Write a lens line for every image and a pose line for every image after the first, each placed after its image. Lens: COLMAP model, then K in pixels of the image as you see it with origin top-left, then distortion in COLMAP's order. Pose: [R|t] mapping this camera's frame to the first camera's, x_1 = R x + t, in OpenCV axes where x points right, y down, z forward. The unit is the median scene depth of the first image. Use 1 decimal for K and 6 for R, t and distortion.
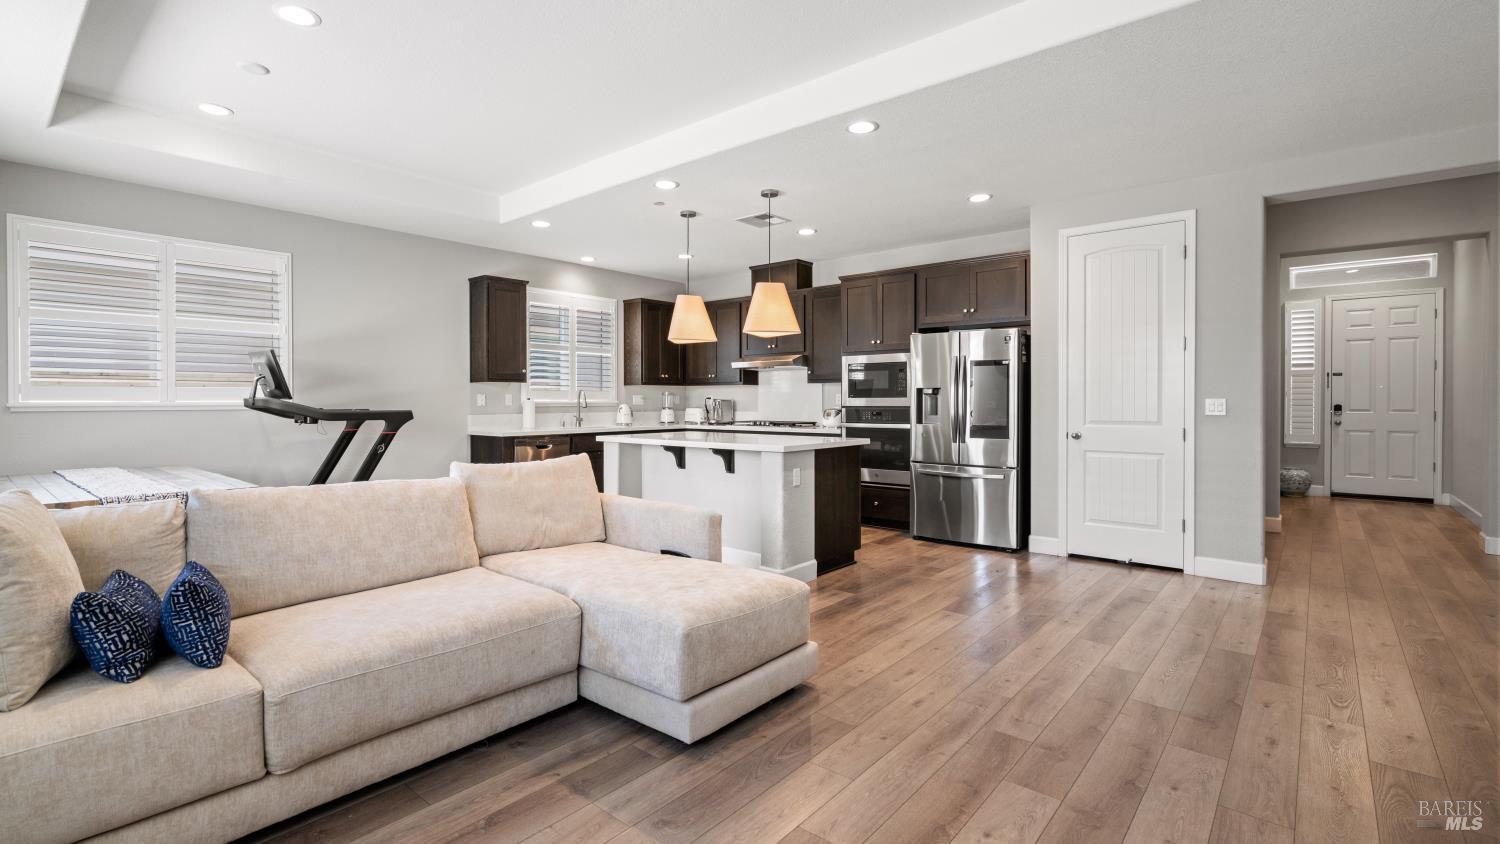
lens RADIAL K [[676.4, 0, 749.9], [0, 676.4, 410.7], [0, 0, 1]] dist [-0.003342, -0.000348]
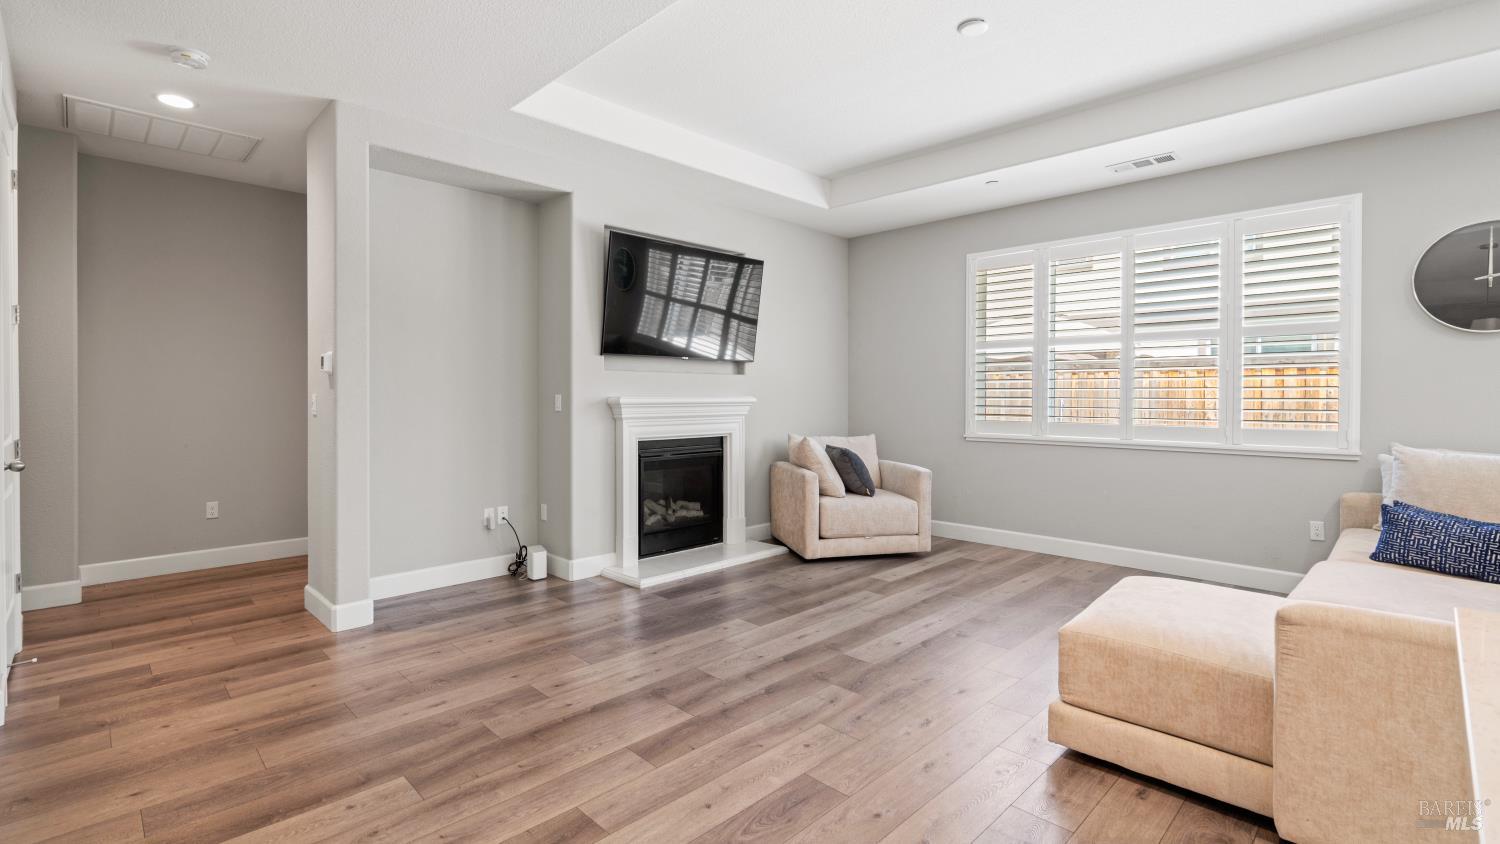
lens RADIAL K [[676.4, 0, 746.3], [0, 676.4, 410.6], [0, 0, 1]] dist [-0.003342, -0.000348]
pose [[-0.996307, -0.003875, 0.085778, 0.270921], [-0.001032, 0.999449, 0.033169, -0.020124], [-0.085859, 0.032958, -0.995762, 1.261993]]
